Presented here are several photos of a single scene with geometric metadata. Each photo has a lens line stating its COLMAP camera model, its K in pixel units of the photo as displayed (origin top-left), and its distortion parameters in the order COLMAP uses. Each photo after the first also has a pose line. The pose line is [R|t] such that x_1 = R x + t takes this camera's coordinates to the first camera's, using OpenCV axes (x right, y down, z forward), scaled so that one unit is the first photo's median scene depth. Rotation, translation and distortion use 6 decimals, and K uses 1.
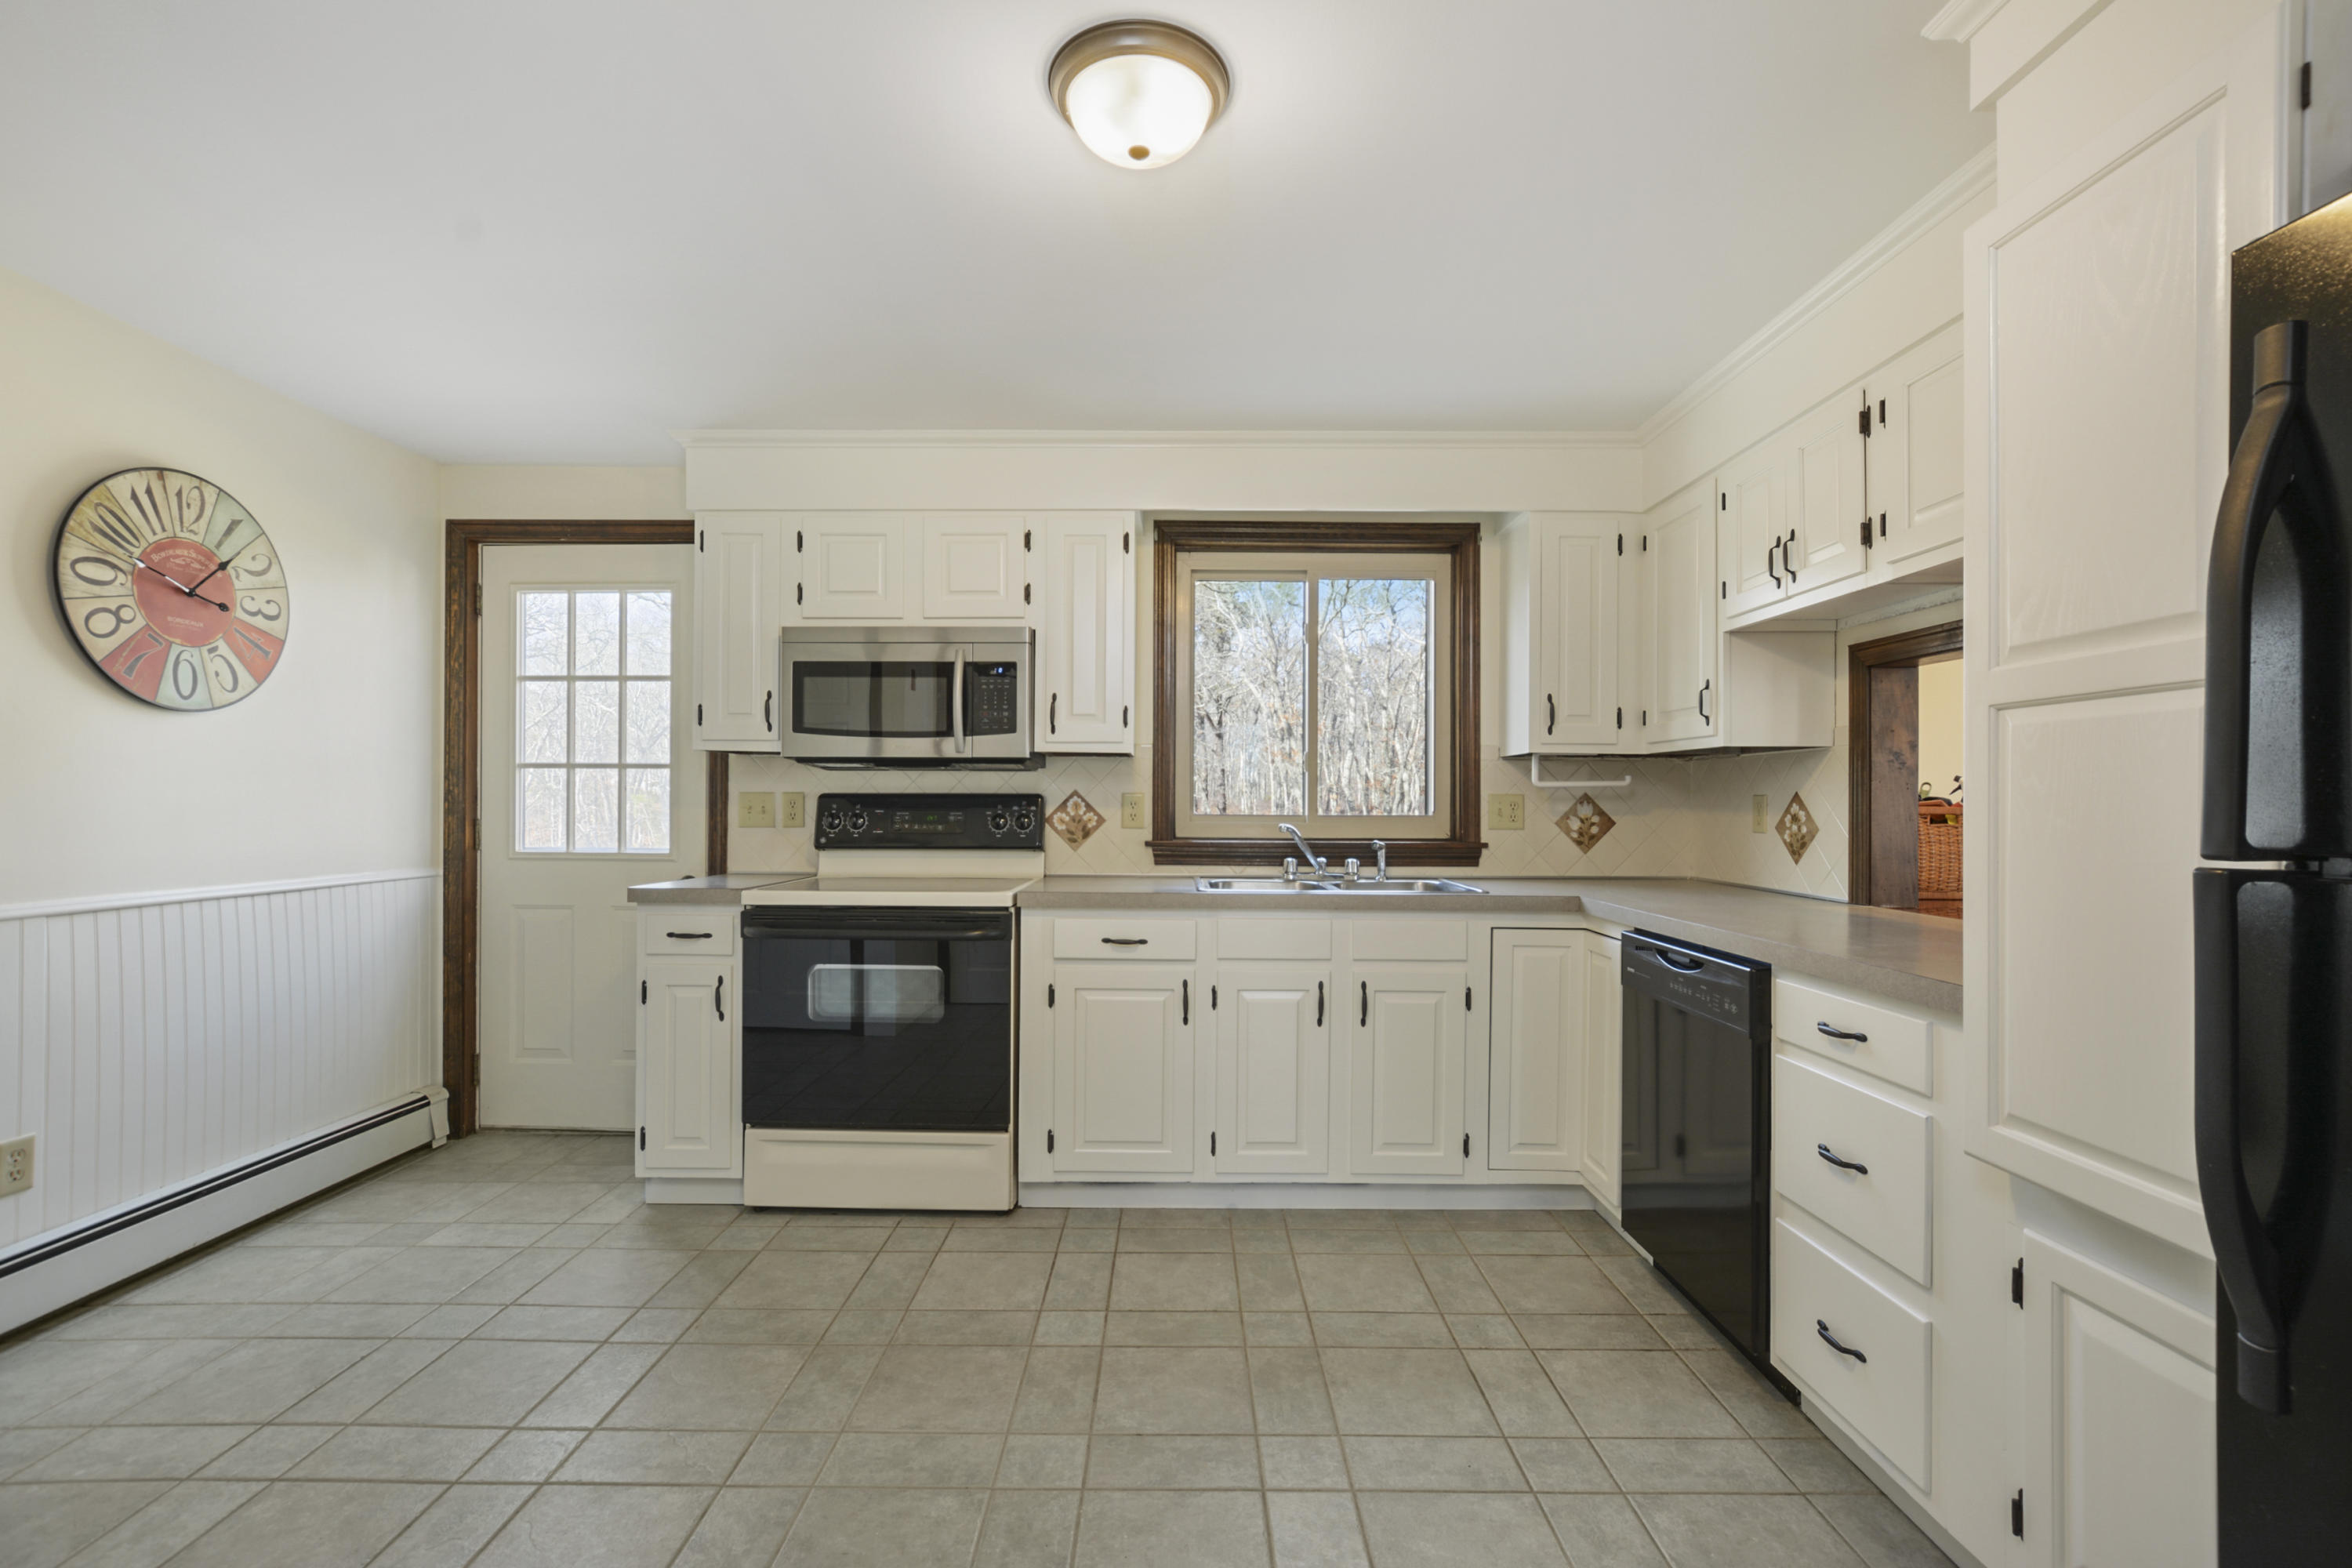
lens RADIAL K [[1031.8, 0, 1179.2], [0, 1031.8, 799.3], [0, 0, 1]] dist [-0.001146, -0.000082]
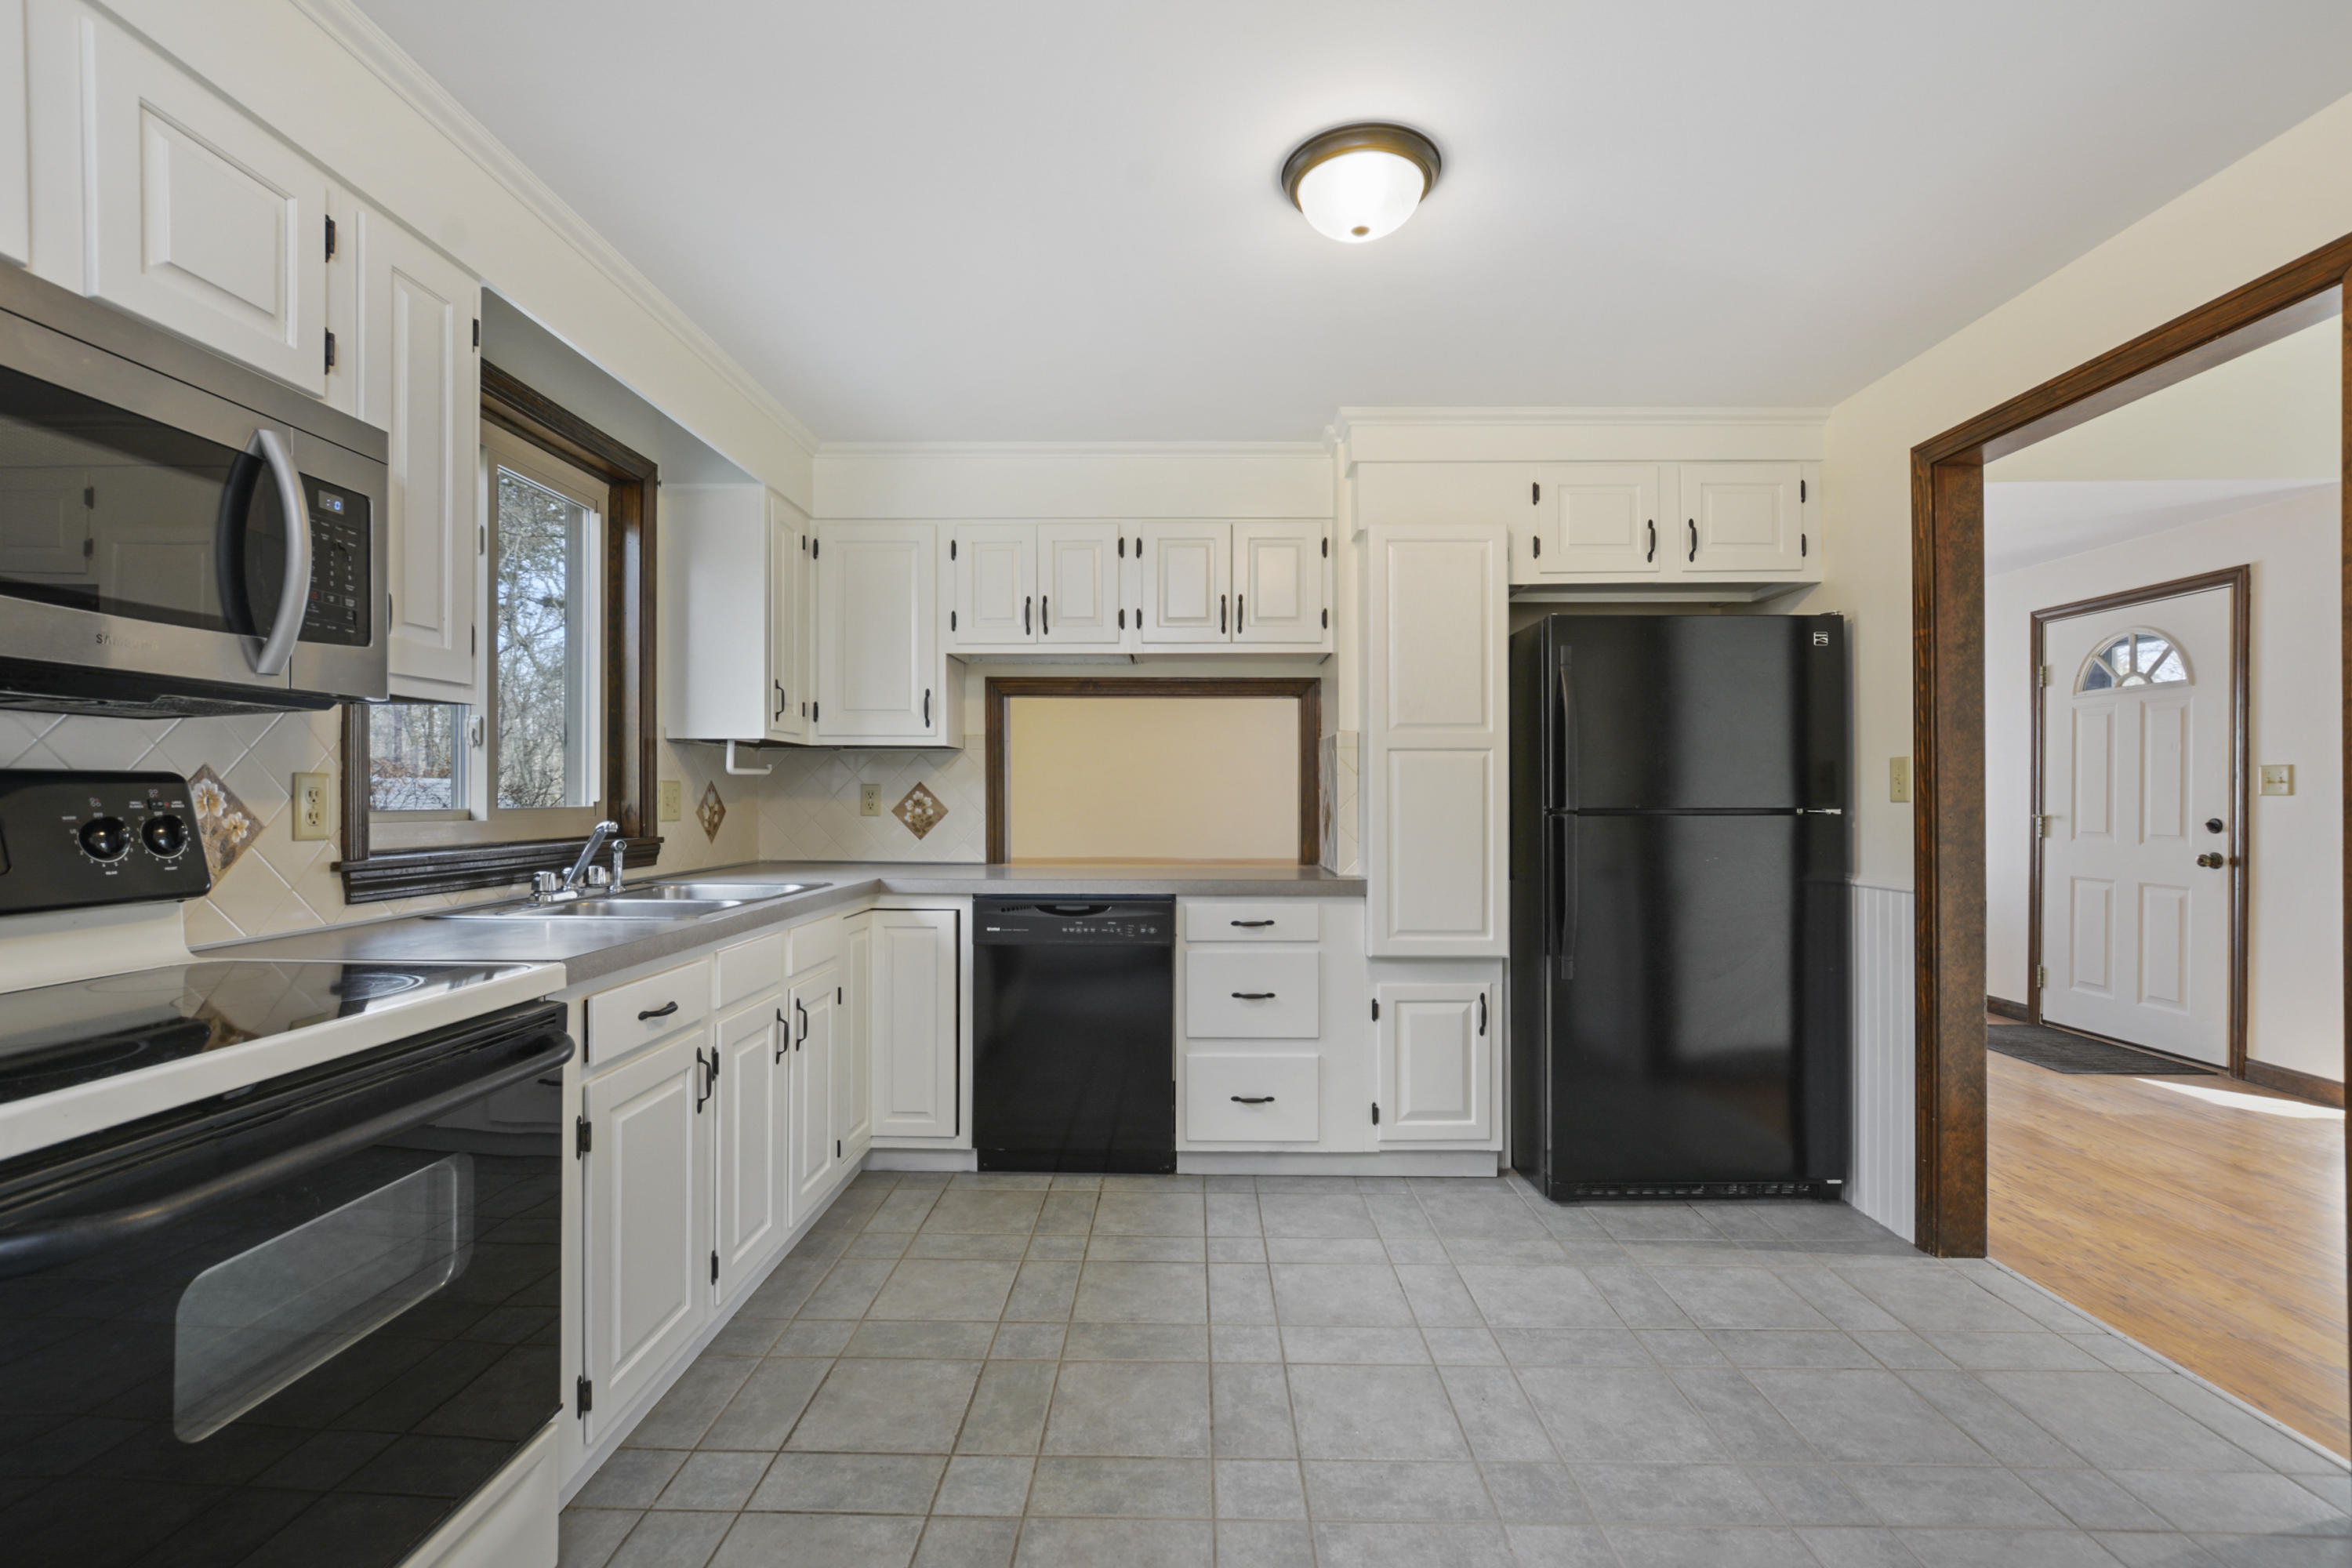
lens RADIAL K [[1031.8, 0, 1179.2], [0, 1031.8, 799.3], [0, 0, 1]] dist [-0.001146, -0.000082]
pose [[0.018844, -0.009805, 0.999774, -0.702635], [-0.007214, 0.999925, 0.009943, -0.001161], [-0.999796, -0.007400, 0.018772, 0.692794]]
